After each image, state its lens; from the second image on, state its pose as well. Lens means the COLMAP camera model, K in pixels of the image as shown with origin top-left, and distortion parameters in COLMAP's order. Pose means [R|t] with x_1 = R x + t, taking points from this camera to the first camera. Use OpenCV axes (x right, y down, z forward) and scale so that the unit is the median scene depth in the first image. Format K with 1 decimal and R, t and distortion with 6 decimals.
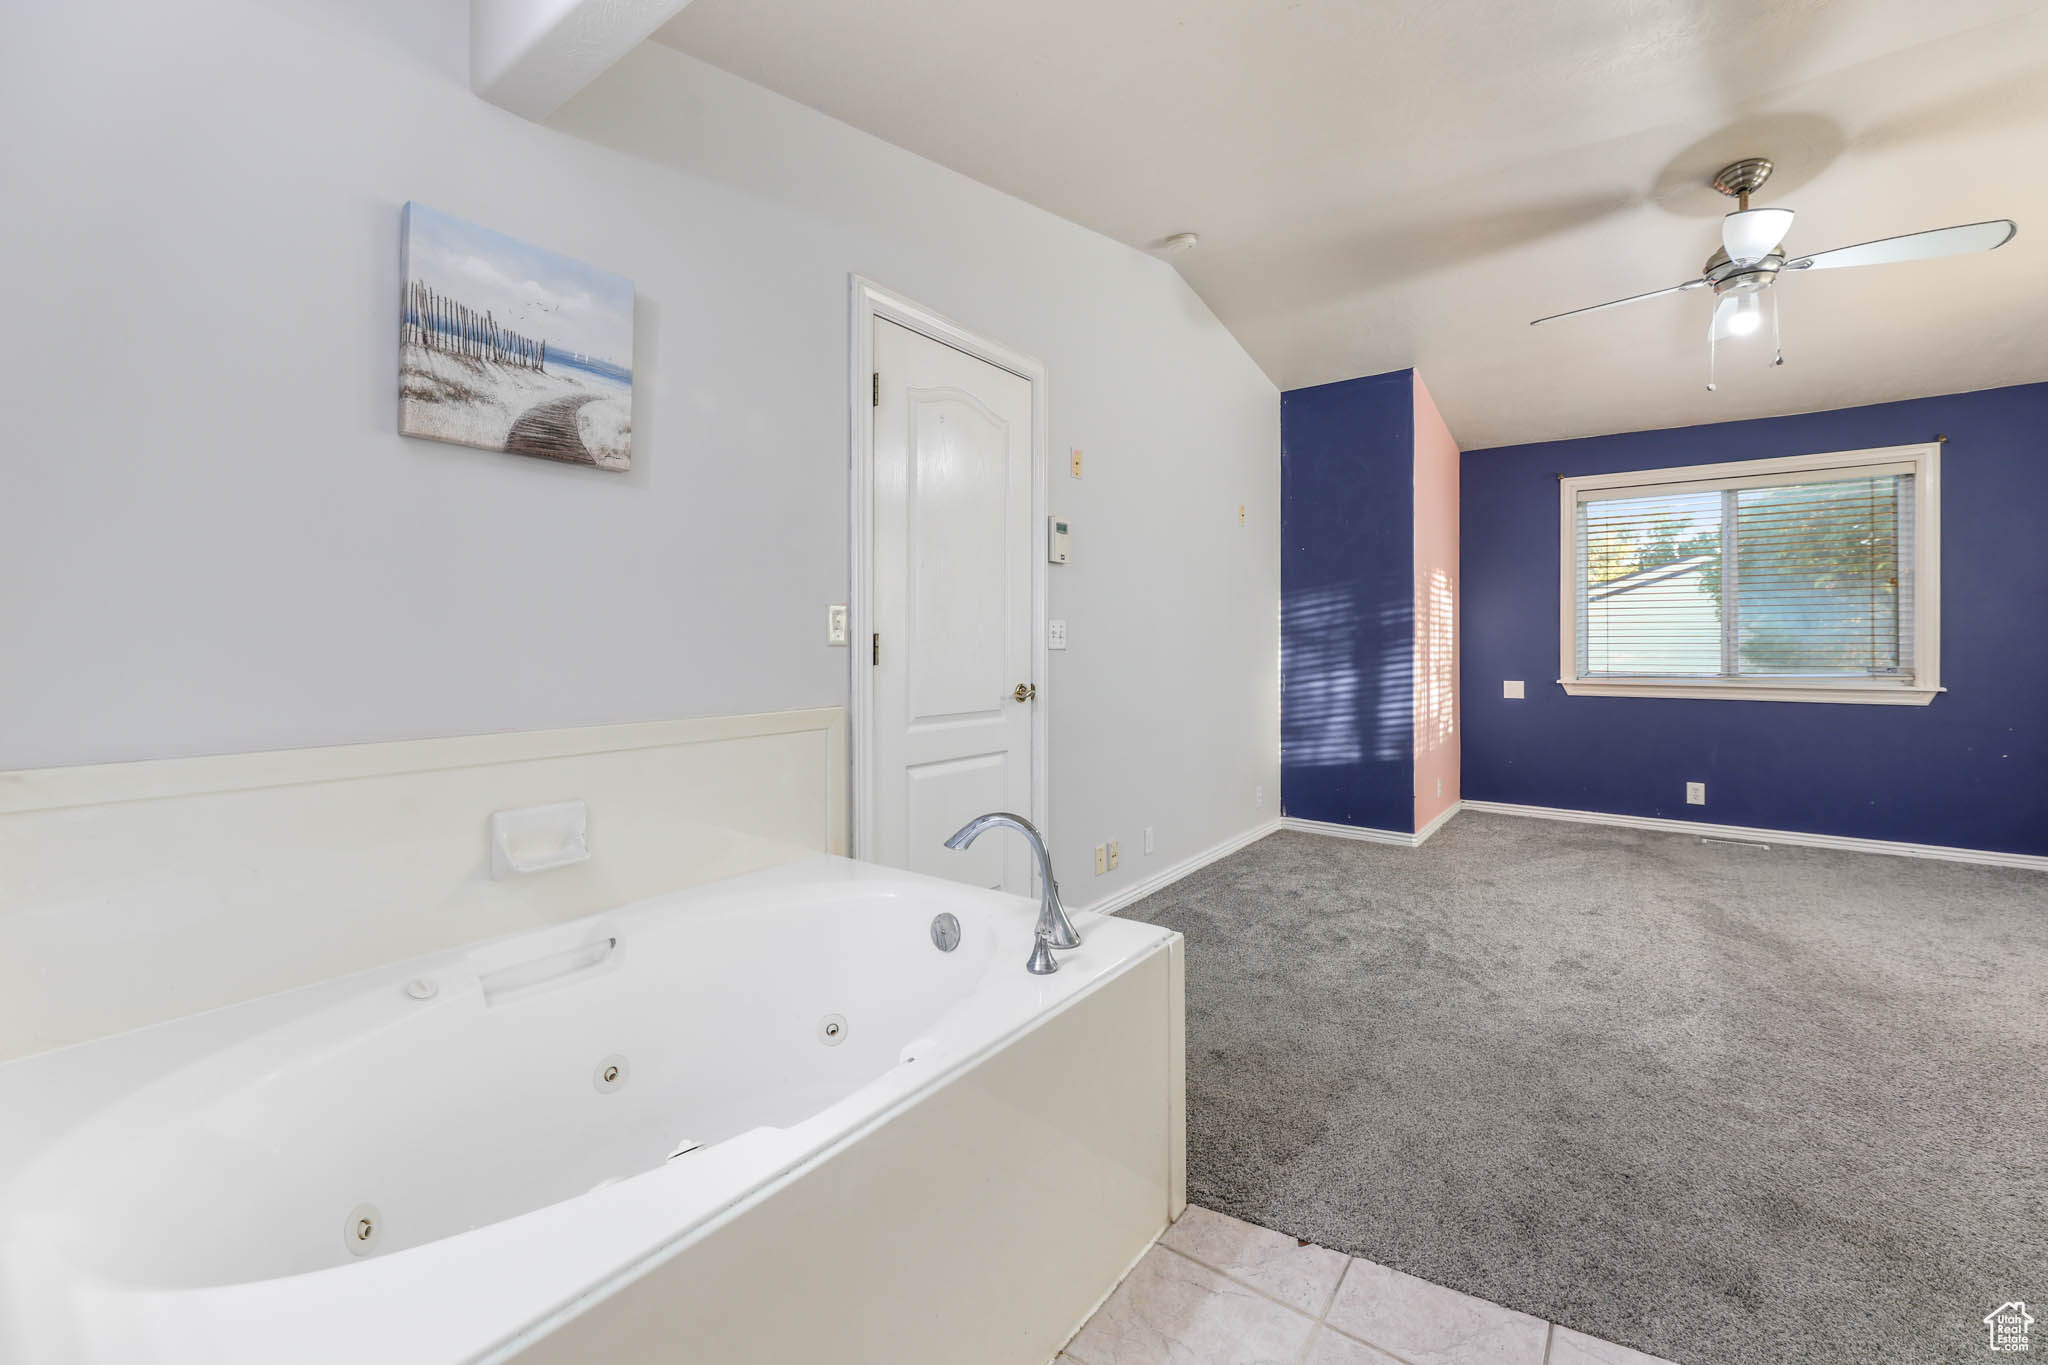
lens RADIAL K [[857.4, 0, 1003.5], [0, 857.4, 645.1], [0, 0, 1]] dist [-0.000632, -0.002237]
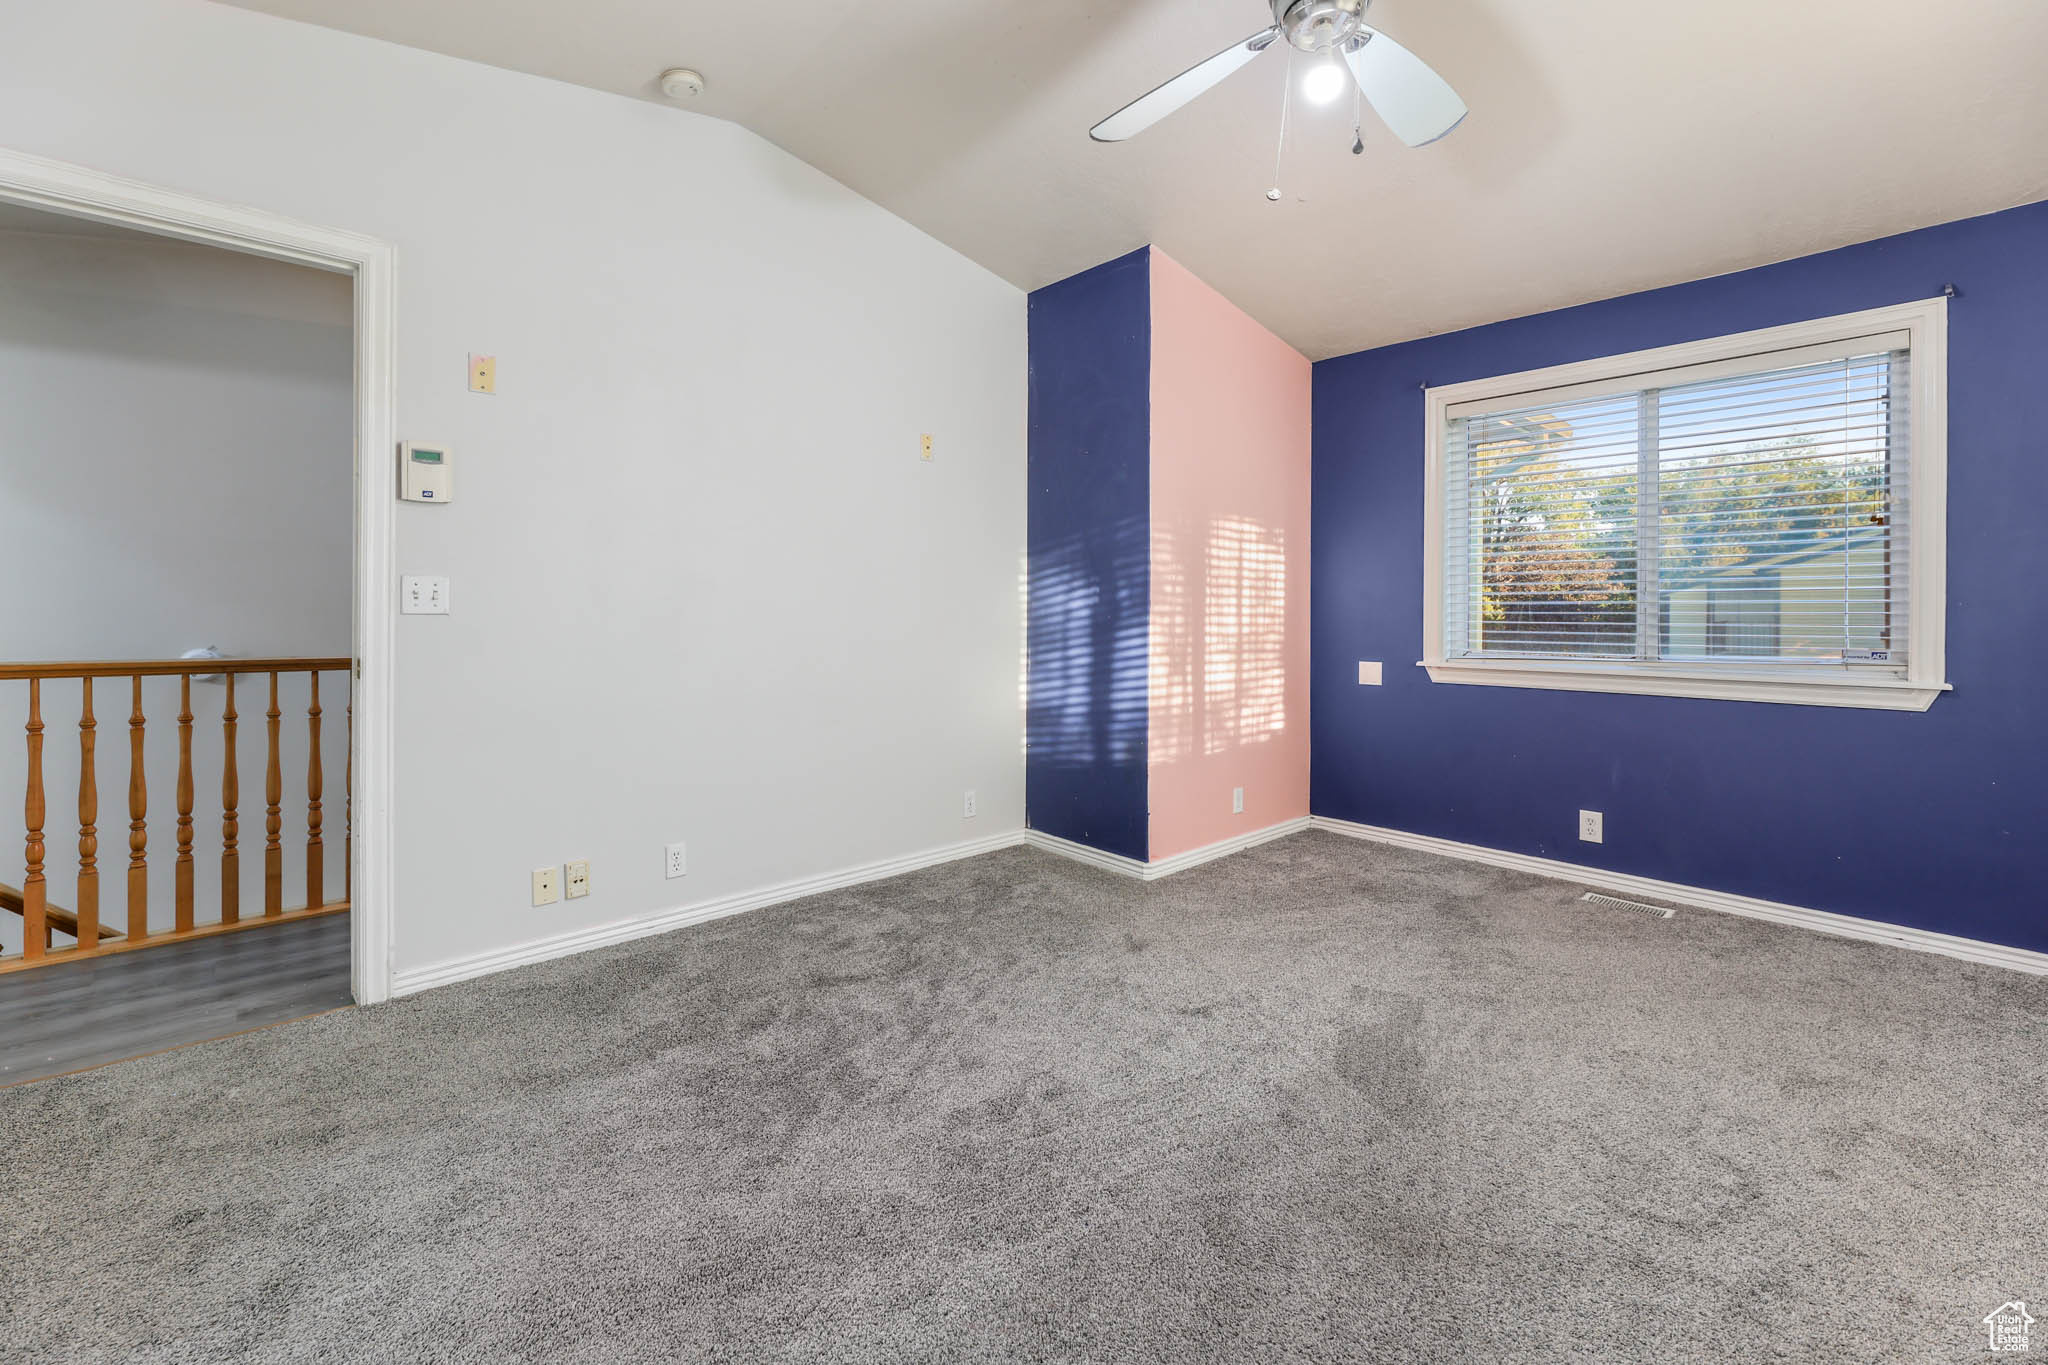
lens RADIAL K [[857.4, 0, 1010.7], [0, 857.4, 621.4], [0, 0, 1]] dist [-0.000632, -0.002237]
pose [[0.983210, 0.005188, -0.182402, 0.497949], [-0.004460, 0.999980, 0.004400, 0.003723], [0.182422, -0.003512, 0.983214, 0.235632]]
